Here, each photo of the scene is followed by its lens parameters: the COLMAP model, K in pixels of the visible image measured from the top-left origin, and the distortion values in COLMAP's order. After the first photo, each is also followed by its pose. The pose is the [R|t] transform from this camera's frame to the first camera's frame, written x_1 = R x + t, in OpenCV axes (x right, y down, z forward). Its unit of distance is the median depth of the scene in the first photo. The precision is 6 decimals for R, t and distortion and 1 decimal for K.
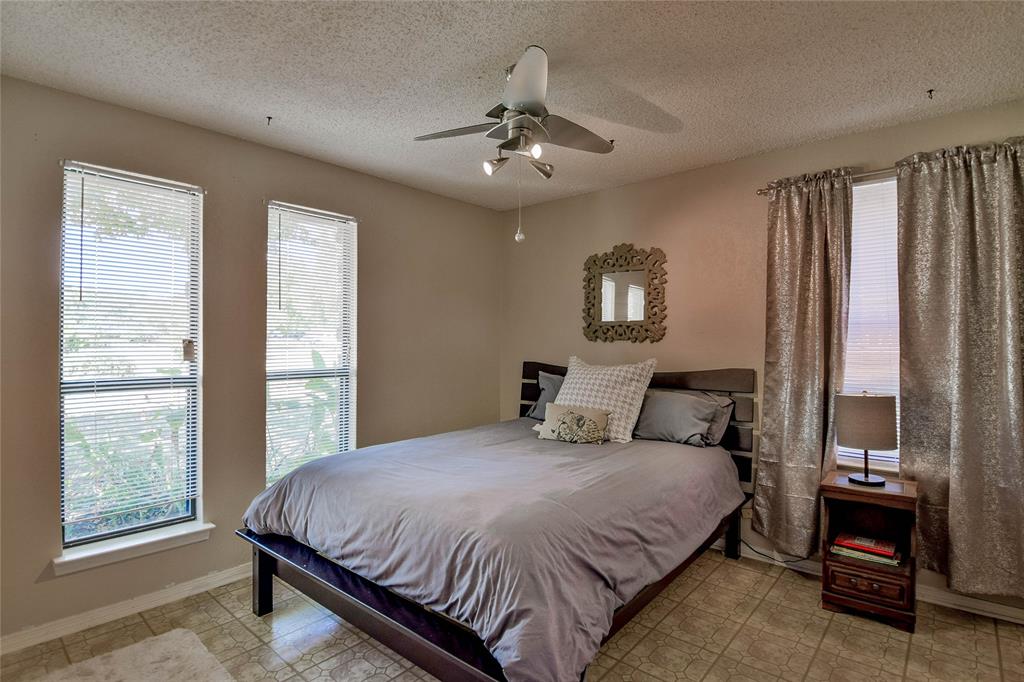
lens RADIAL K [[512.5, 0, 512.0], [0, 512.5, 341.0], [0, 0, 1]] dist [0.001382, 0.000036]
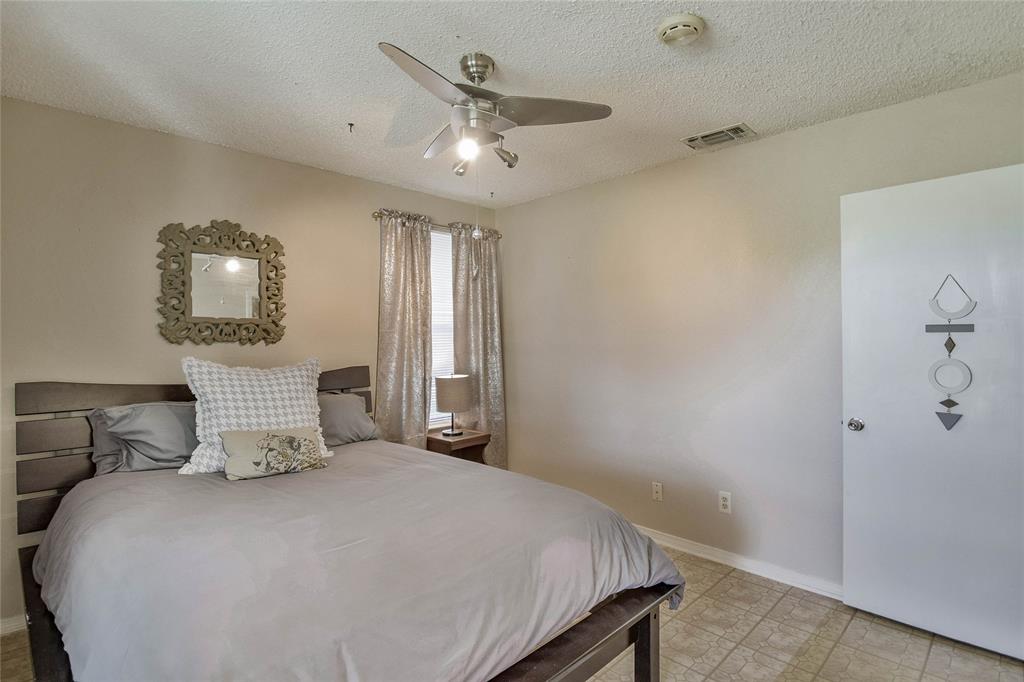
lens RADIAL K [[512.5, 0, 512.0], [0, 512.5, 341.0], [0, 0, 1]] dist [0.001382, 0.000036]
pose [[0.071430, -0.012869, 0.997363, -0.647480], [0.004018, 0.999912, 0.012614, -0.013313], [-0.997438, 0.003106, 0.071475, 0.594409]]
